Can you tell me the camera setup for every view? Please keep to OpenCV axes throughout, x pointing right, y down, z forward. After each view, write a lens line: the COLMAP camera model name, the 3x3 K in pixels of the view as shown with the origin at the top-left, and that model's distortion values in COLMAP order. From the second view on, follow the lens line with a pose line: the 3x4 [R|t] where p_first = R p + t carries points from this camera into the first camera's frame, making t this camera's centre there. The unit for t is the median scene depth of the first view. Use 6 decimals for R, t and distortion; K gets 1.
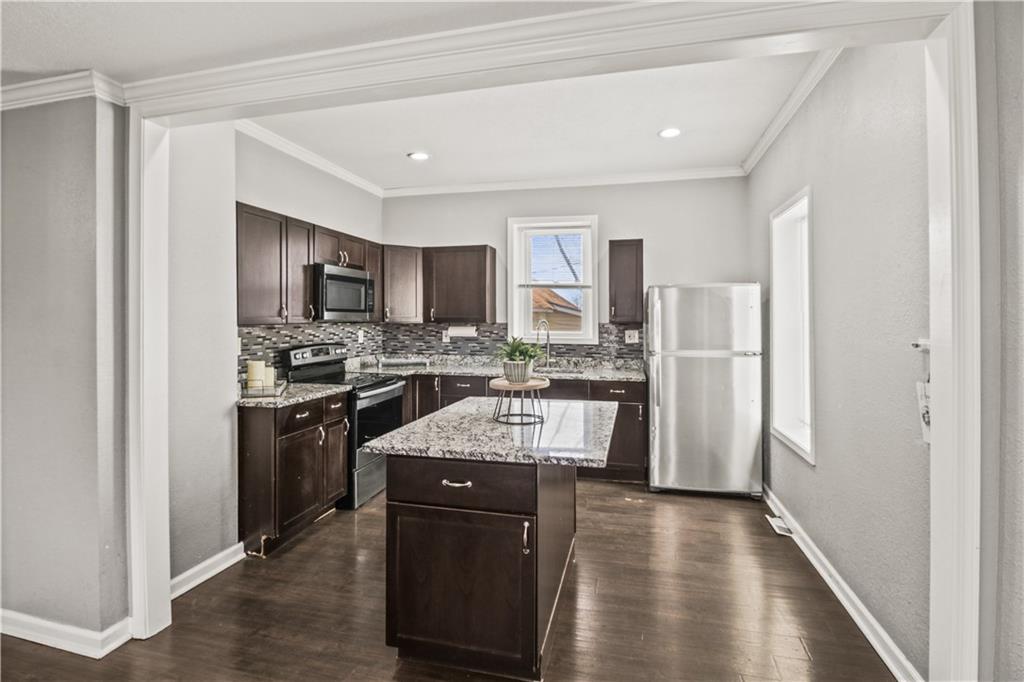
lens RADIAL K [[489.4, 0, 508.0], [0, 489.4, 319.2], [0, 0, 1]] dist [-0.016745, -0.000432]
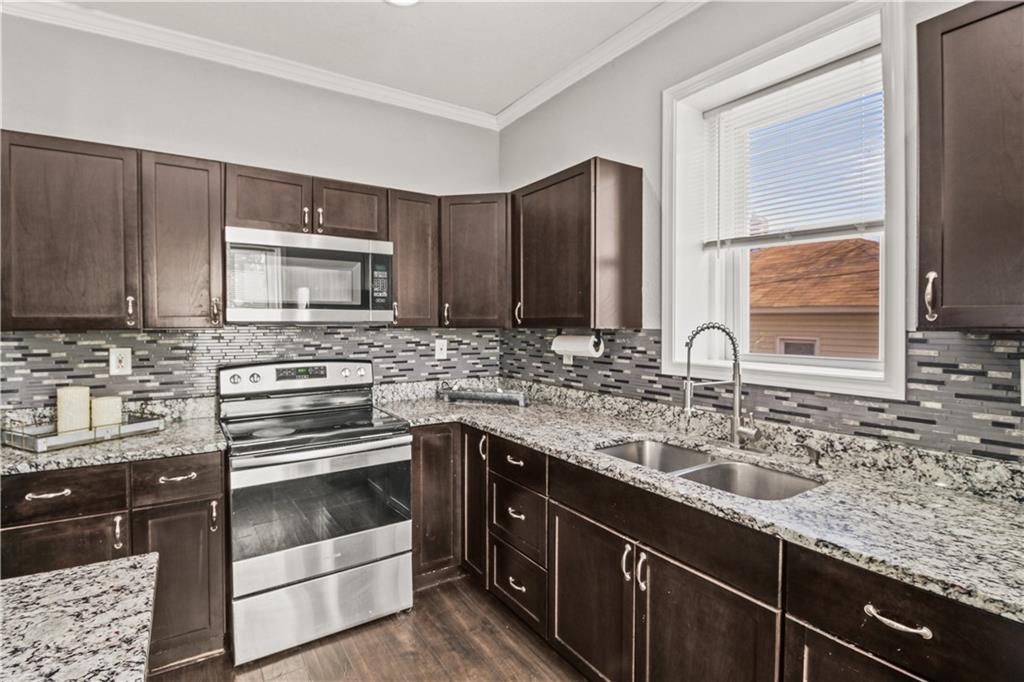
lens RADIAL K [[489.4, 0, 508.6], [0, 489.4, 338.0], [0, 0, 1]] dist [-0.016745, -0.000432]
pose [[0.738829, 0.018557, -0.673638, 0.199196], [0.000078, 0.999618, 0.027622, 0.003020], [0.673893, -0.020460, 0.738545, 0.584152]]
